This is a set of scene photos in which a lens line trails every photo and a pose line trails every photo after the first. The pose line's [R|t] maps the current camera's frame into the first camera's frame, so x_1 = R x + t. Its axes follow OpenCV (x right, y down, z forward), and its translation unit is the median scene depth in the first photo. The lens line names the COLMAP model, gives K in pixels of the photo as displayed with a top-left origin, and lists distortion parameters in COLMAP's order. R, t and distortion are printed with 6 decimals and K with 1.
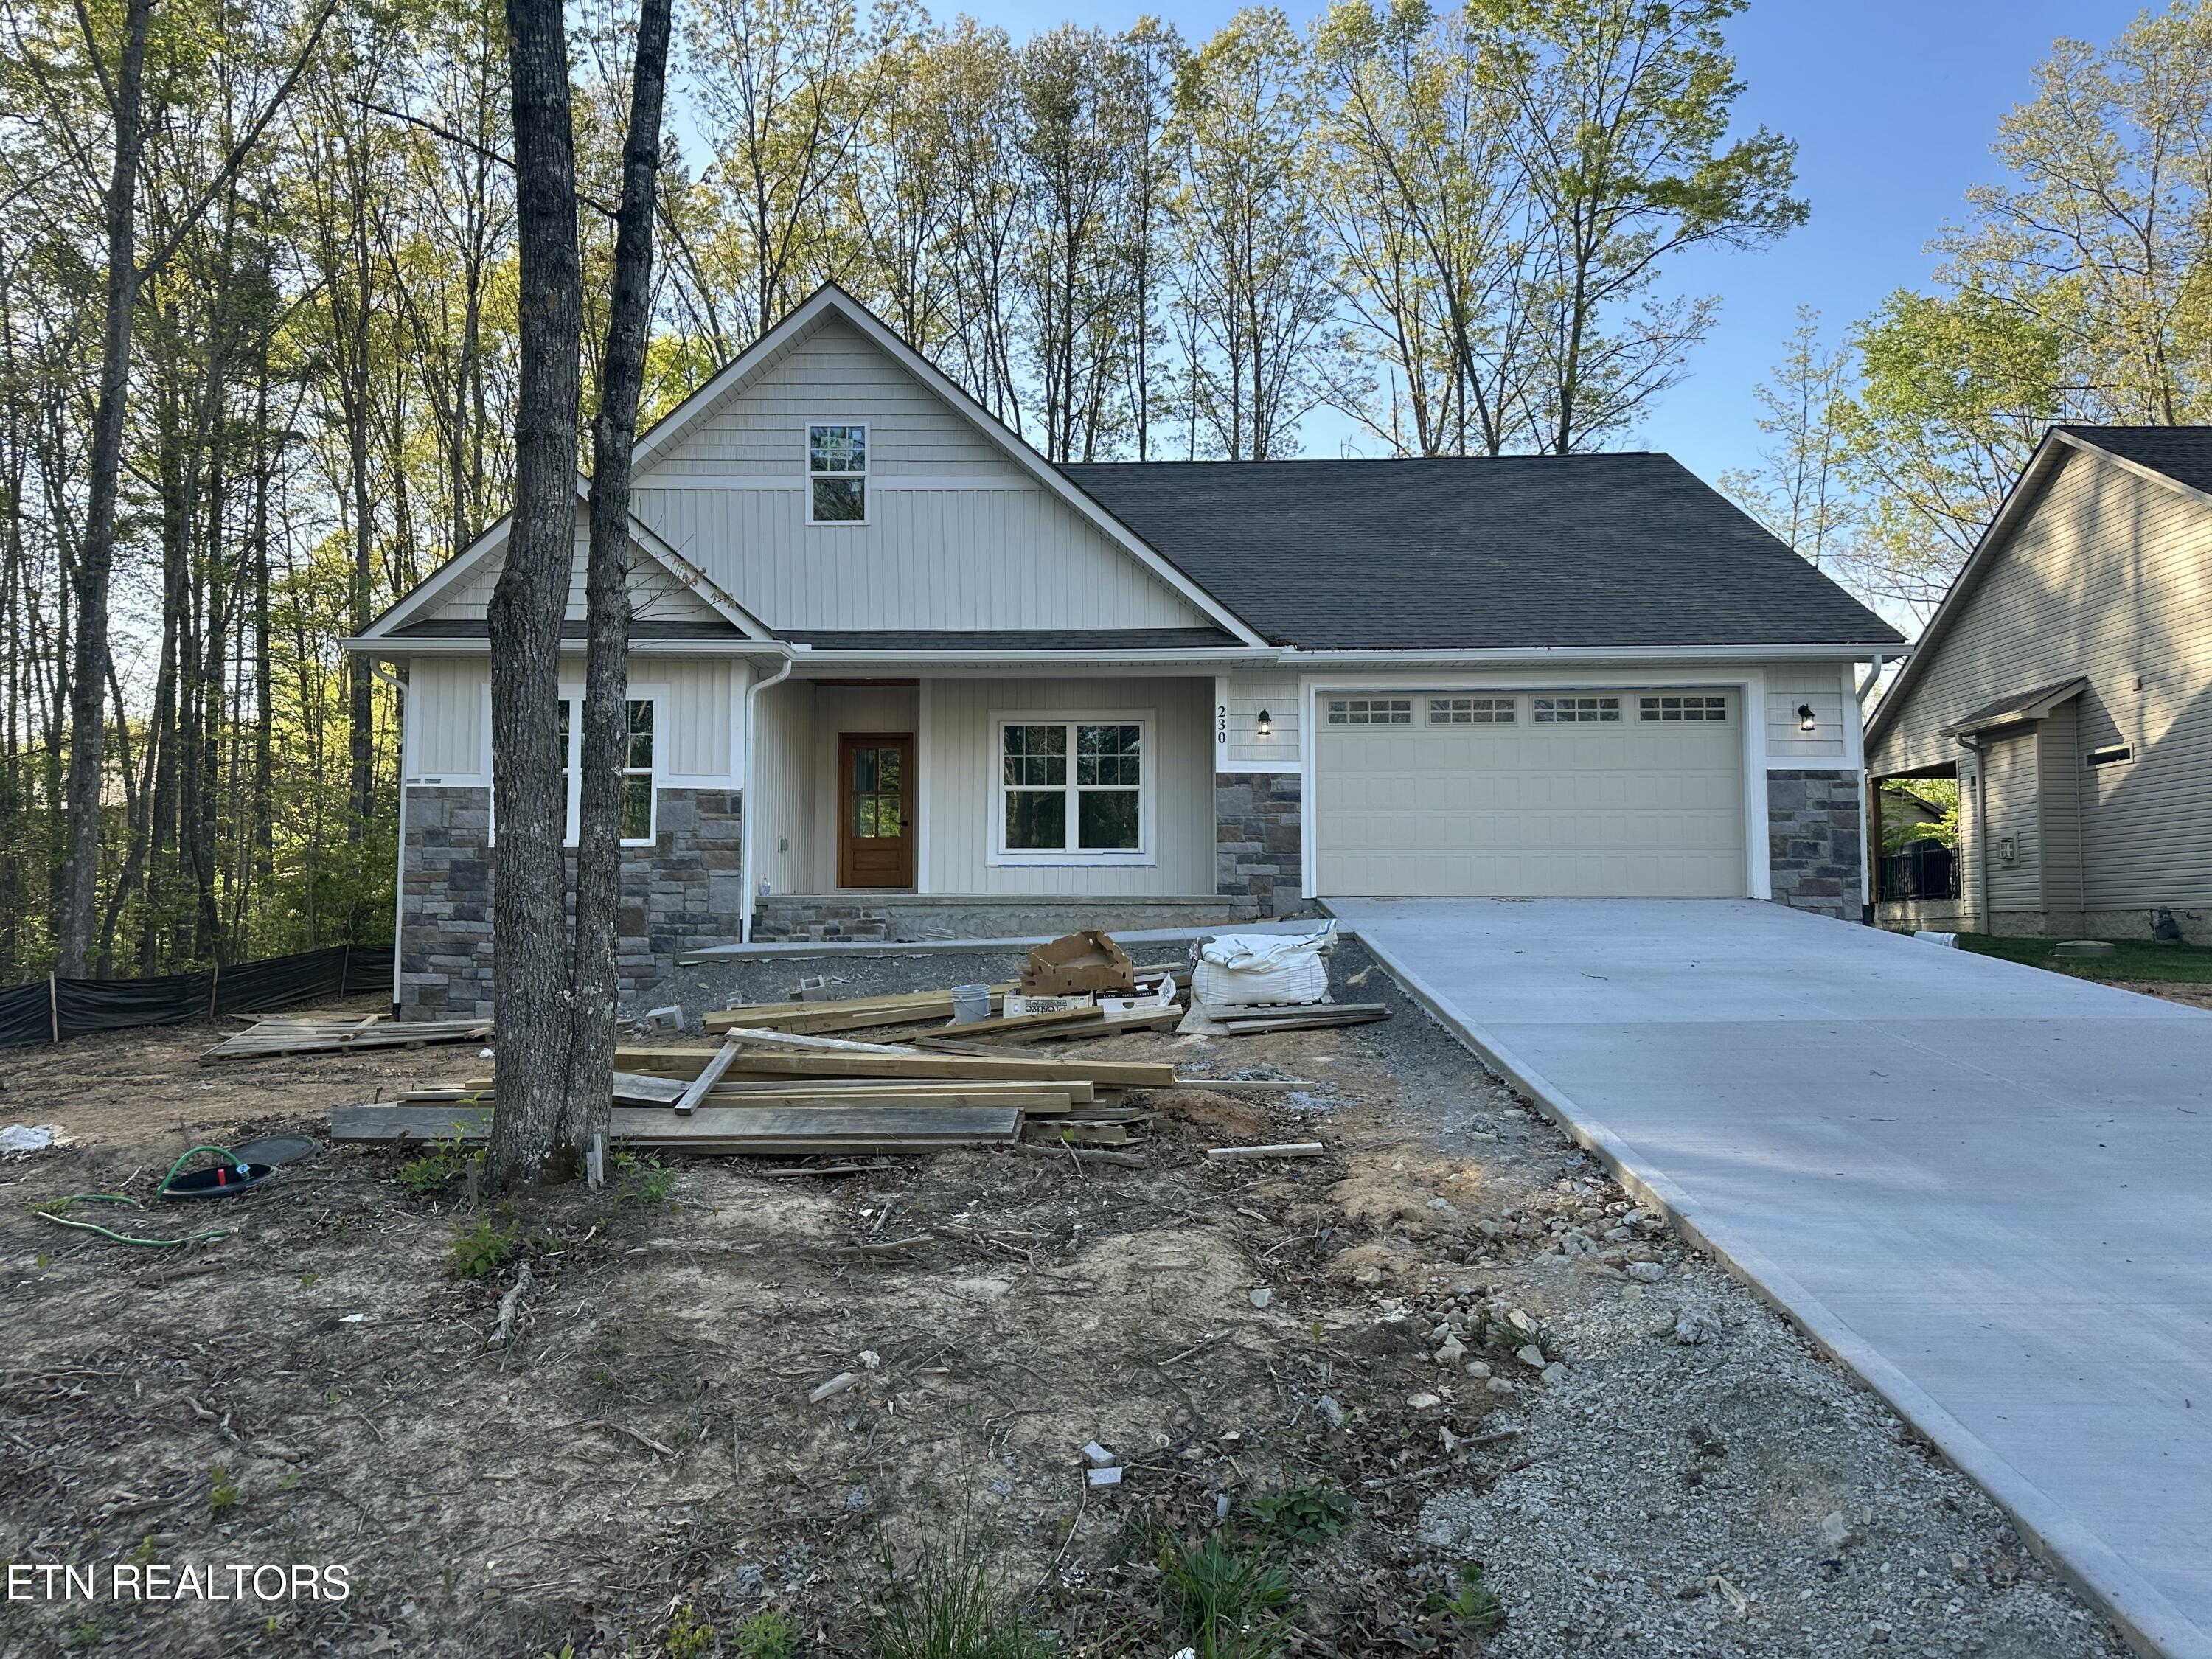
lens RADIAL K [[1523.9, 0, 1106.0], [0, 1523.9, 829.5], [0, 0, 1]] dist [0.026264, -0.032207]
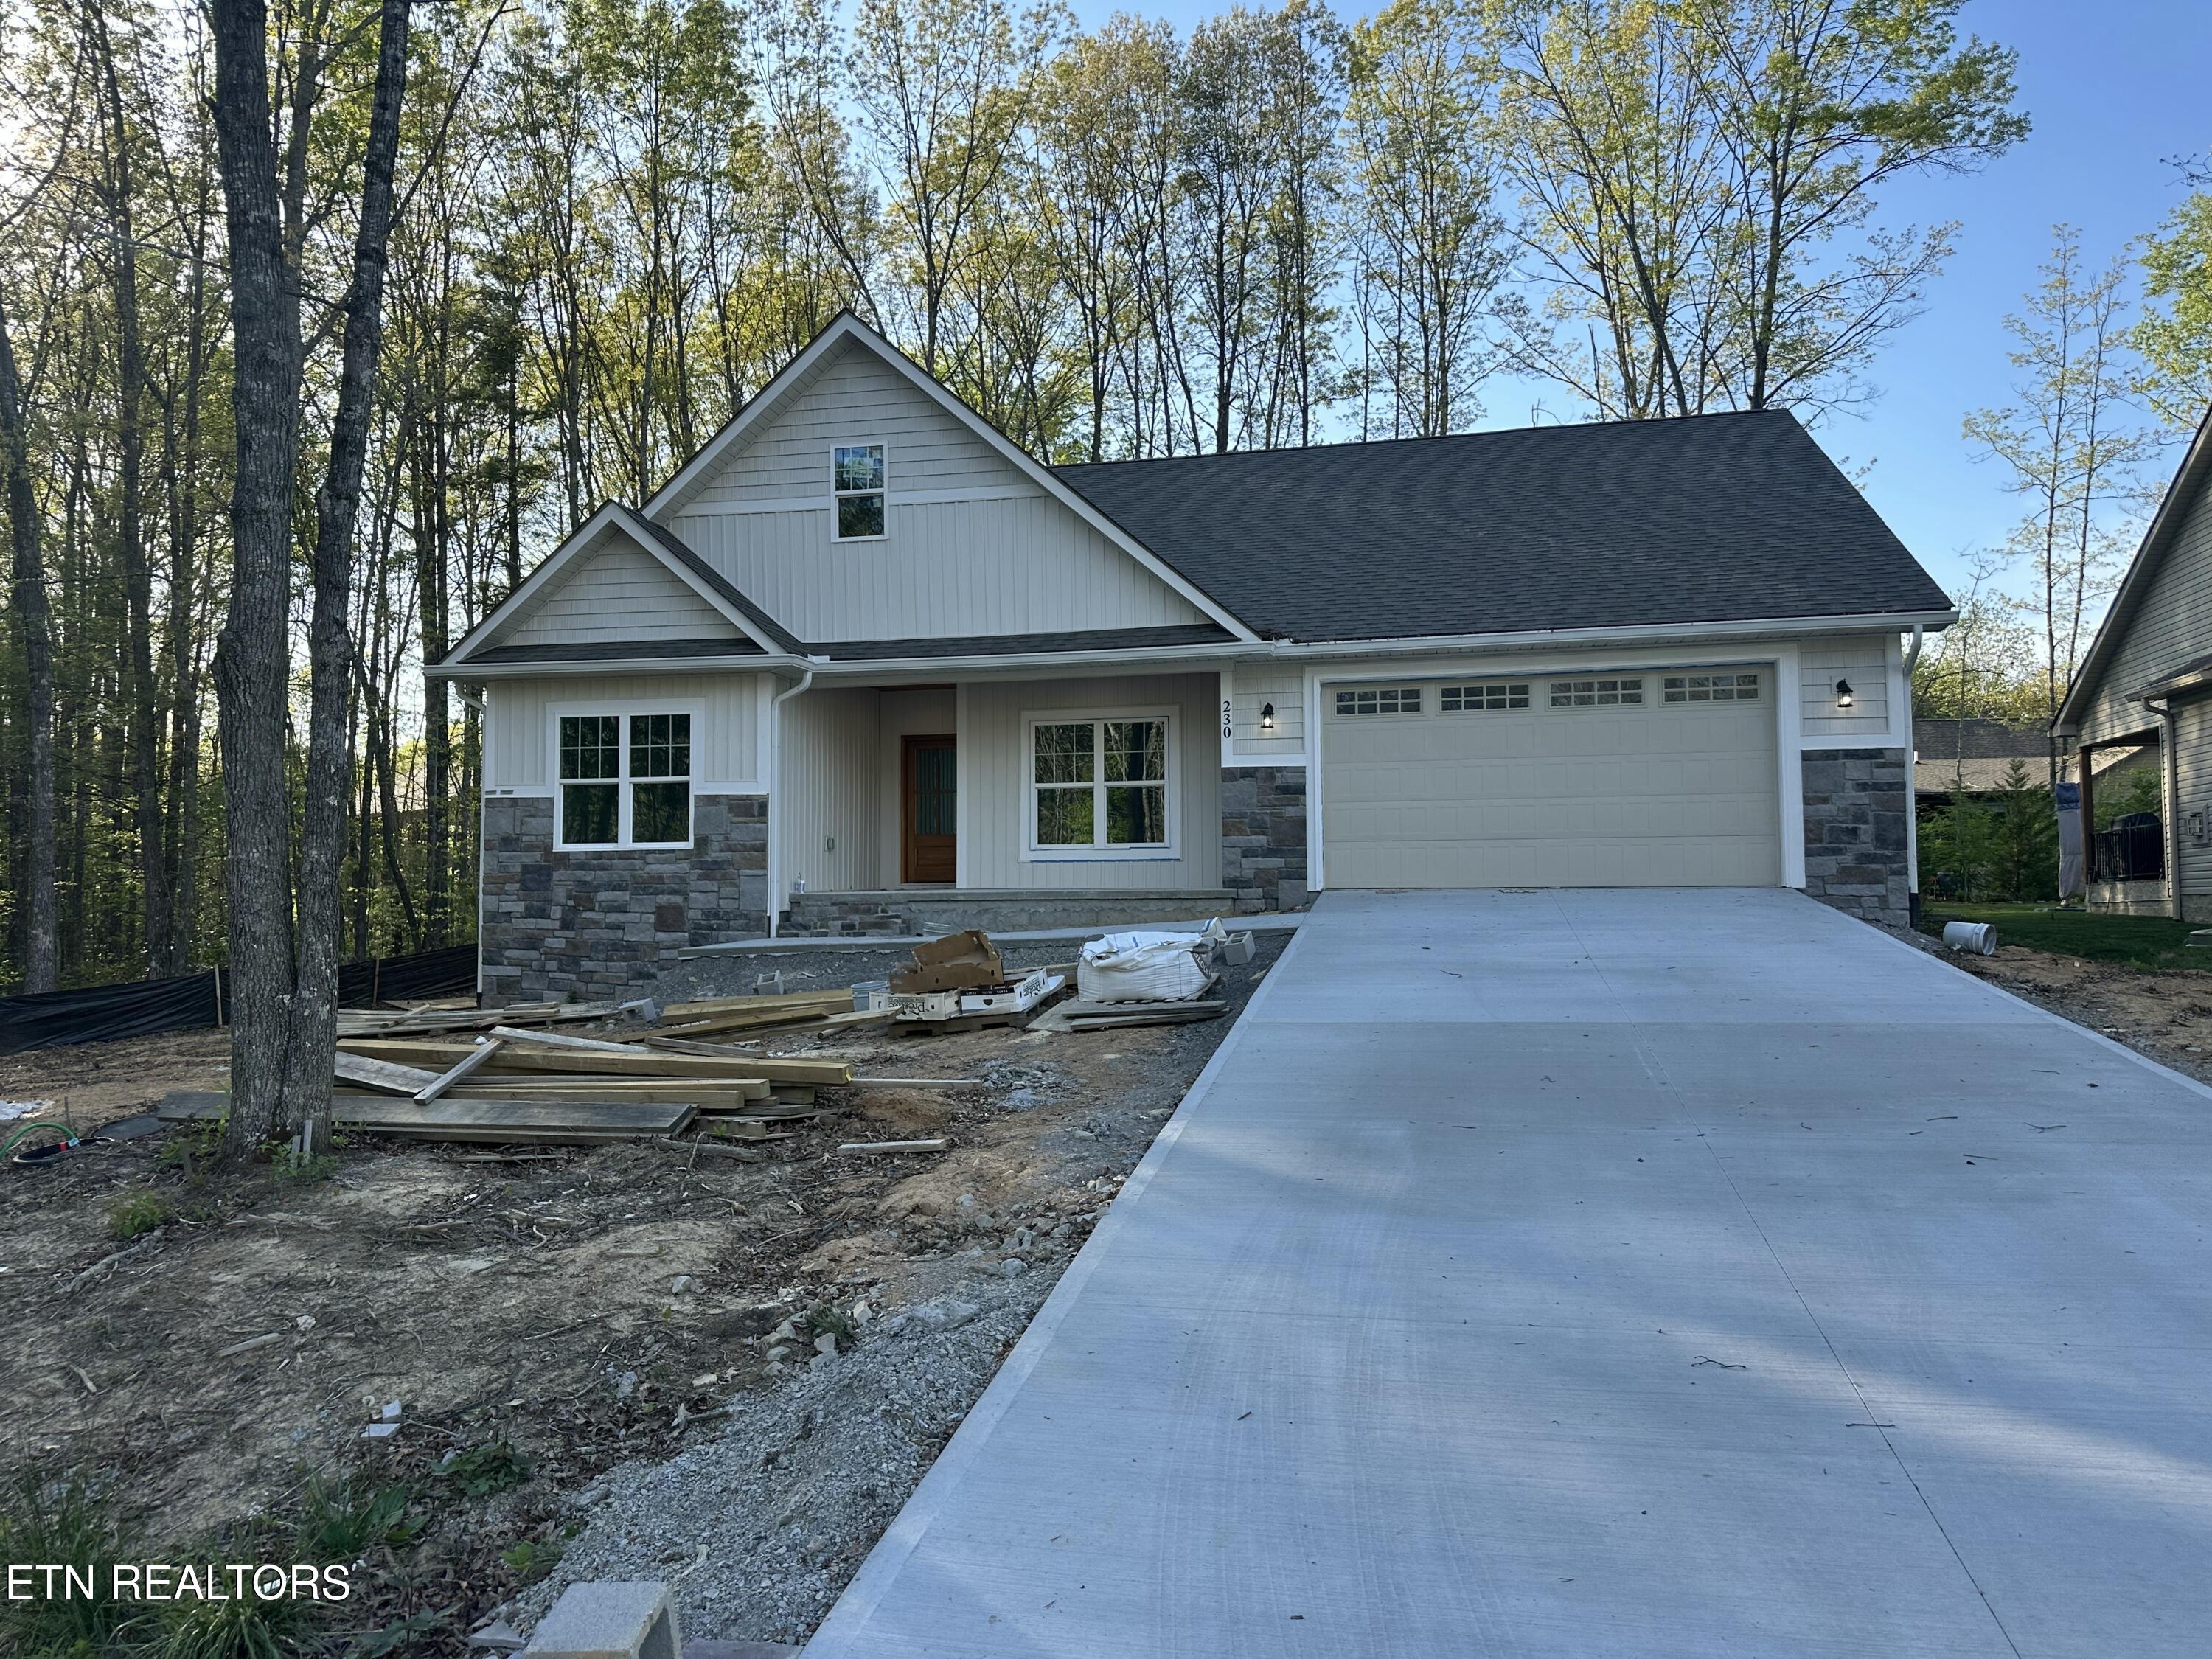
lens RADIAL K [[1523.9, 0, 1106.0], [0, 1523.9, 829.5], [0, 0, 1]] dist [0.026264, -0.032207]
pose [[0.982663, -0.016351, -0.184681, 0.183110], [0.018464, 0.999782, 0.009726, -0.007323], [0.184481, -0.012967, 0.982750, -0.006143]]
